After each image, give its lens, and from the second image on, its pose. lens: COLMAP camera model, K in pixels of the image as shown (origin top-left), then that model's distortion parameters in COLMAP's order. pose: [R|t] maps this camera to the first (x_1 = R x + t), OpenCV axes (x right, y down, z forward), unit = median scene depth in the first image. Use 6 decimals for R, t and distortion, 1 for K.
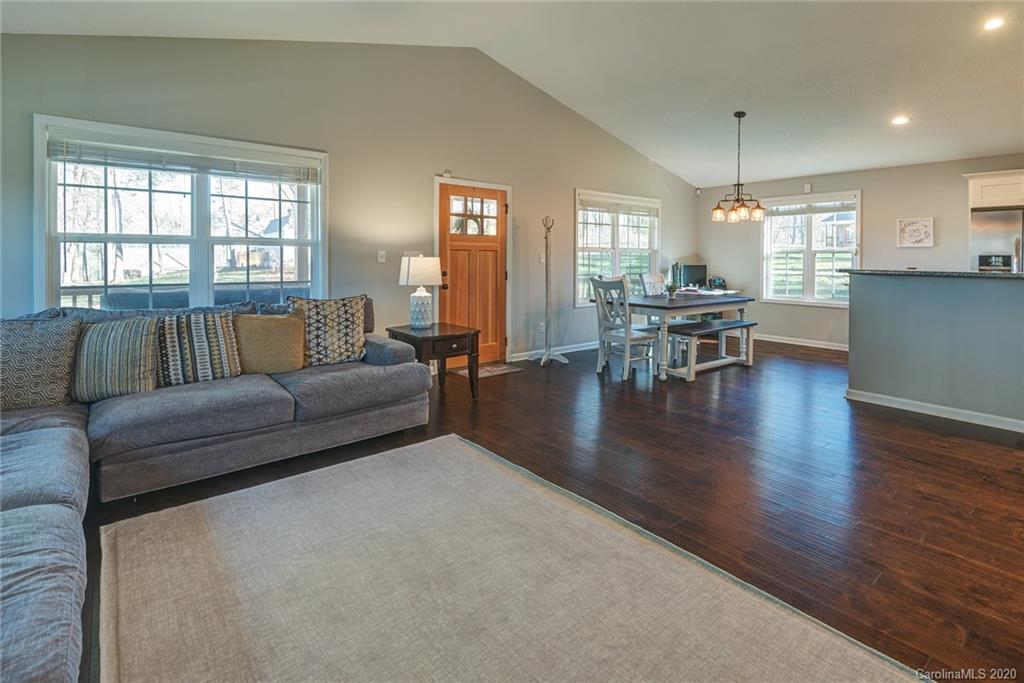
lens RADIAL K [[489.8, 0, 486.8], [0, 489.8, 304.2], [0, 0, 1]] dist [0.023589, -0.012778]
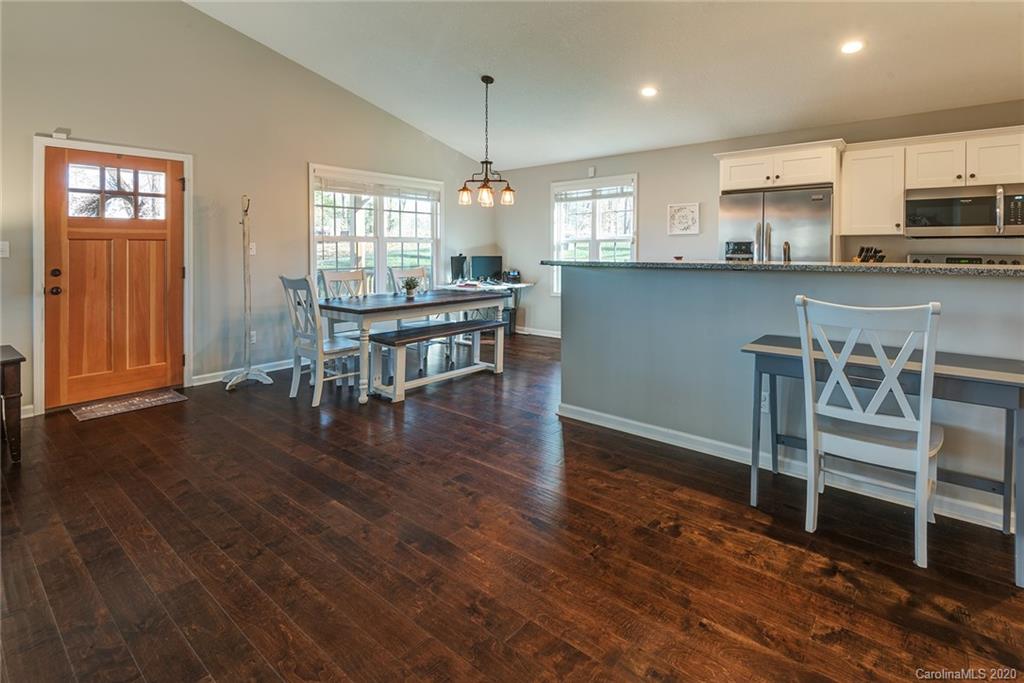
lens RADIAL K [[489.8, 0, 491.2], [0, 489.8, 304.8], [0, 0, 1]] dist [0.023589, -0.012778]
pose [[0.984610, -0.029622, 0.172237, 0.370907], [0.026715, 0.999459, 0.019172, -0.011177], [-0.172711, -0.014276, 0.984869, 0.159750]]
